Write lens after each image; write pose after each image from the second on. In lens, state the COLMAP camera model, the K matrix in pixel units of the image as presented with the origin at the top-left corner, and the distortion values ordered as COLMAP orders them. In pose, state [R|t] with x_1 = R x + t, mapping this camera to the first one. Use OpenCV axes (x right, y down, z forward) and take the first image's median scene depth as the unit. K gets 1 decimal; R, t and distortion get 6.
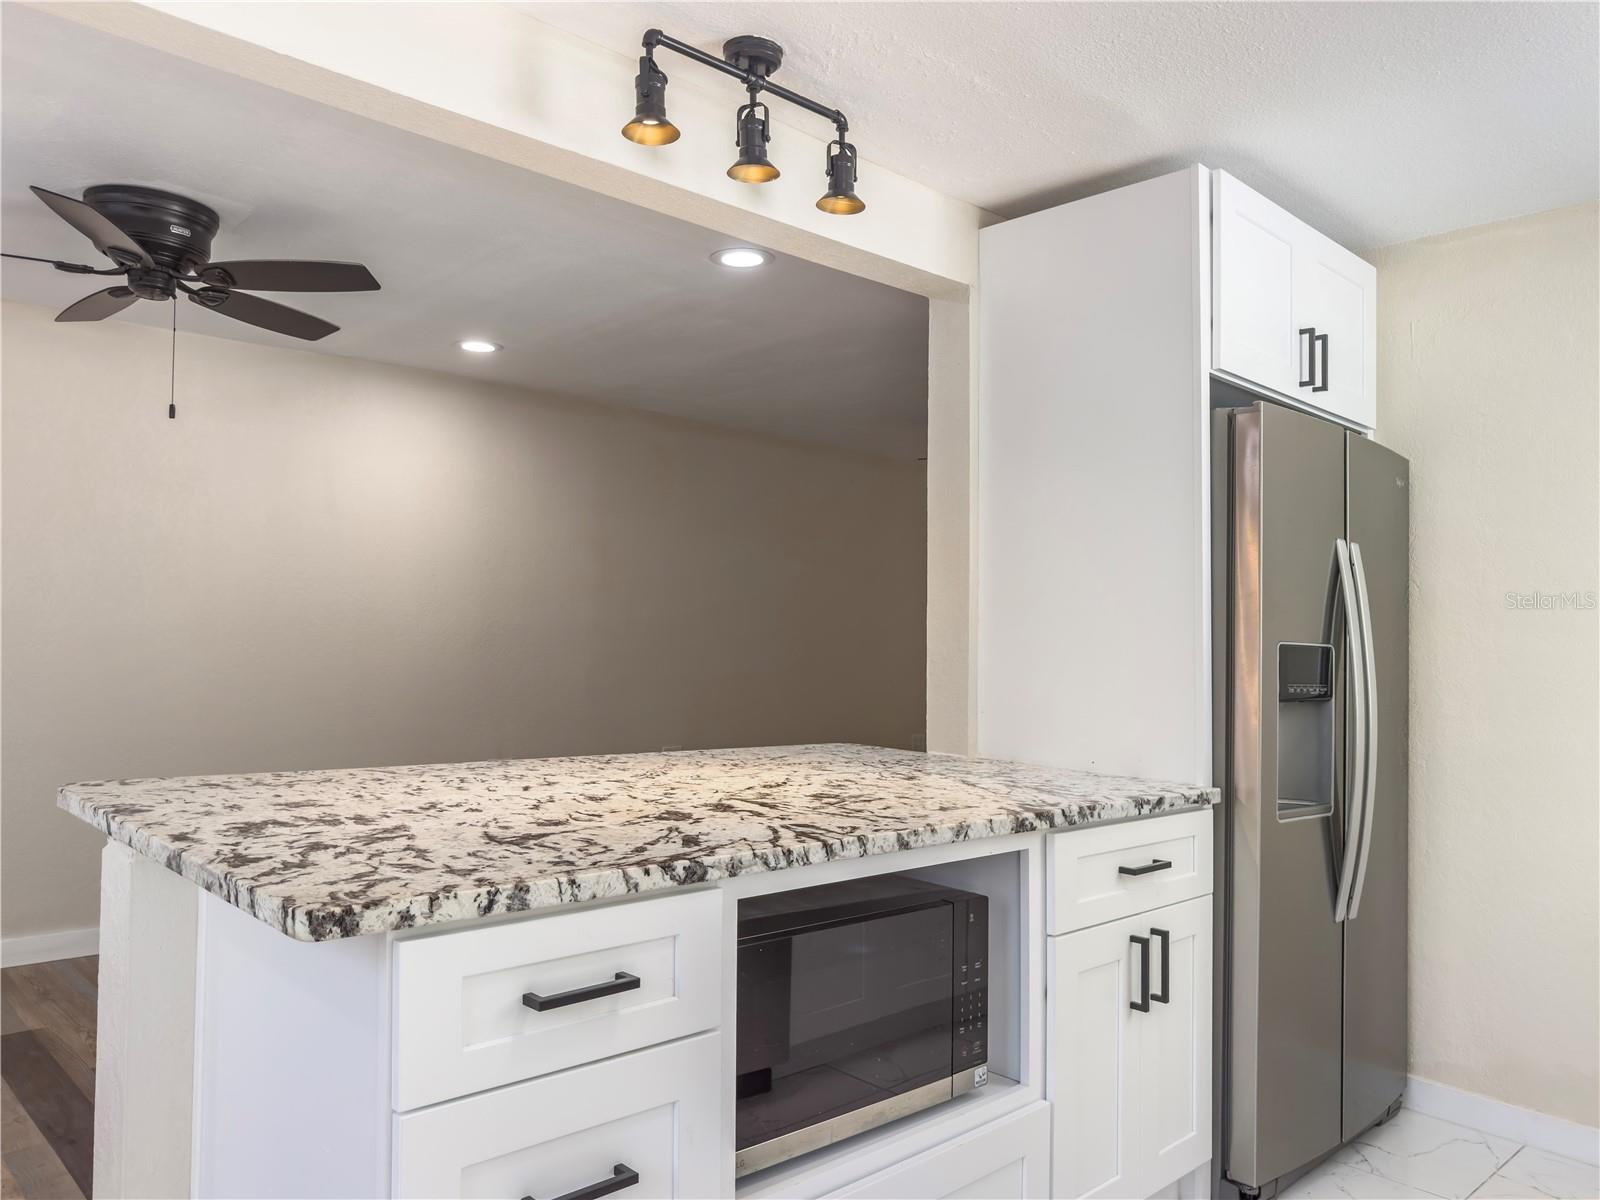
lens RADIAL K [[1136.6, 0, 792.7], [0, 1136.6, 631.1], [0, 0, 1]] dist [-0.007384, -0.008676]
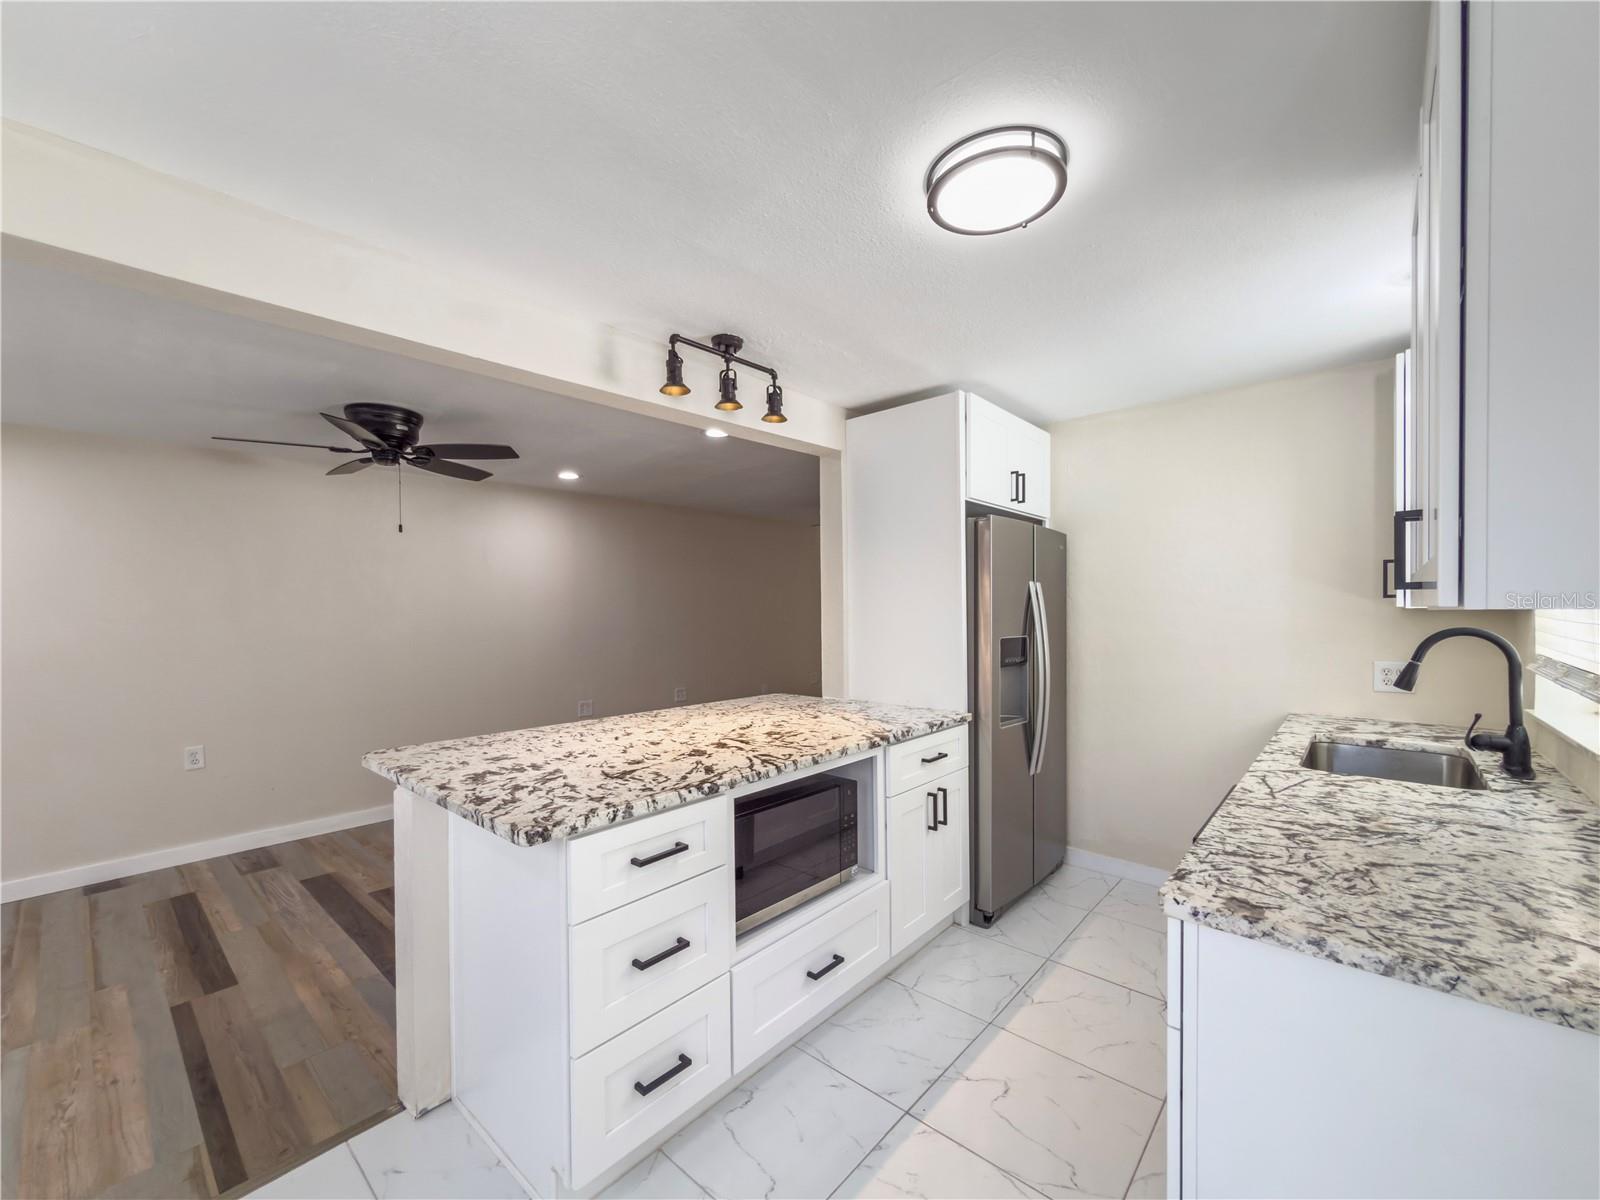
lens RADIAL K [[653.7, 0, 801.0], [0, 653.7, 616.6], [0, 0, 1]] dist [-0.000976, 0.000016]
pose [[0.994699, -0.021628, 0.100531, -0.030602], [0.017253, 0.998874, 0.044182, -0.097702], [-0.101373, -0.042214, 0.993952, -0.097902]]
